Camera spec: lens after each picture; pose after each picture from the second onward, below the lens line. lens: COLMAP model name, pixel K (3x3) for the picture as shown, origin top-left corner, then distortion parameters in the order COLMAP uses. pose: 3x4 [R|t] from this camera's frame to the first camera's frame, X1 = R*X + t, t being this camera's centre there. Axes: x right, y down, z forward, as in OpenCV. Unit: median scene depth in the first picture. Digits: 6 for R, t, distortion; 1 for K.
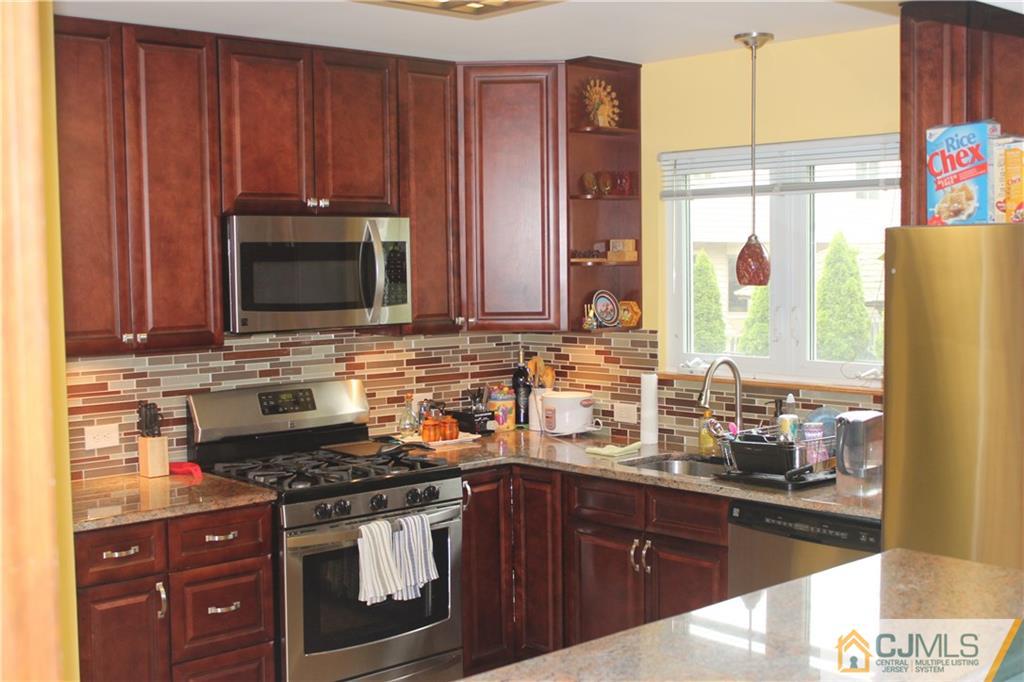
lens RADIAL K [[1288.5, 0, 512.0], [0, 1288.5, 341.0], [0, 0, 1]] dist [-0.026886, 0.022466]
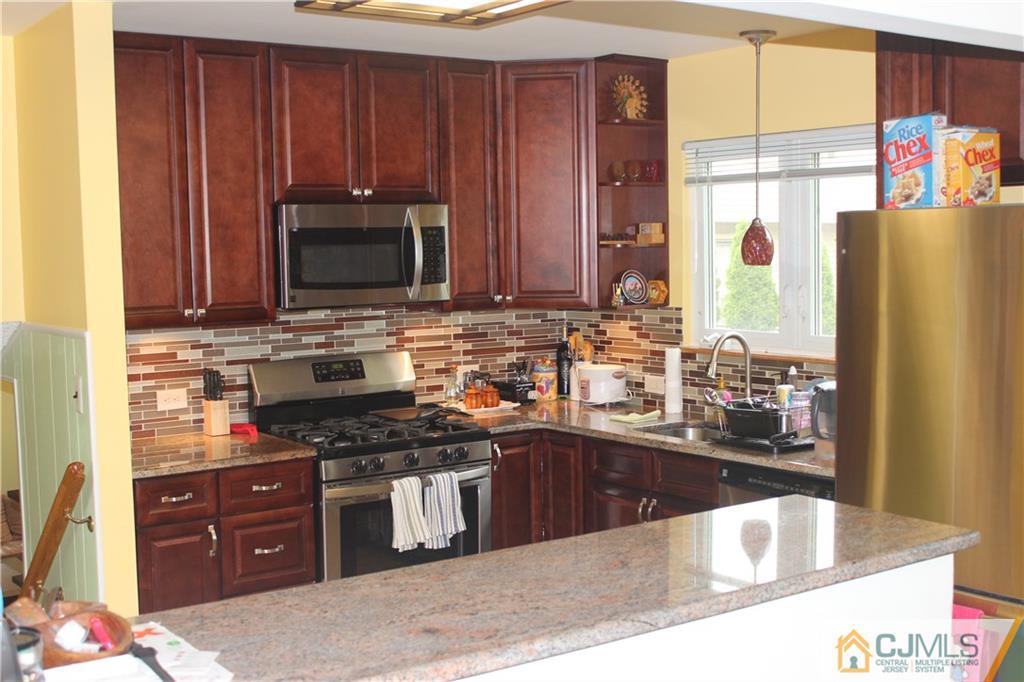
lens RADIAL K [[1288.5, 0, 512.0], [0, 1288.5, 341.0], [0, 0, 1]] dist [-0.026886, 0.022466]
pose [[0.993554, 0.003972, -0.113291, 0.104925], [-0.002399, 0.999899, 0.014018, 0.005538], [0.113335, -0.013656, 0.993463, -0.094044]]
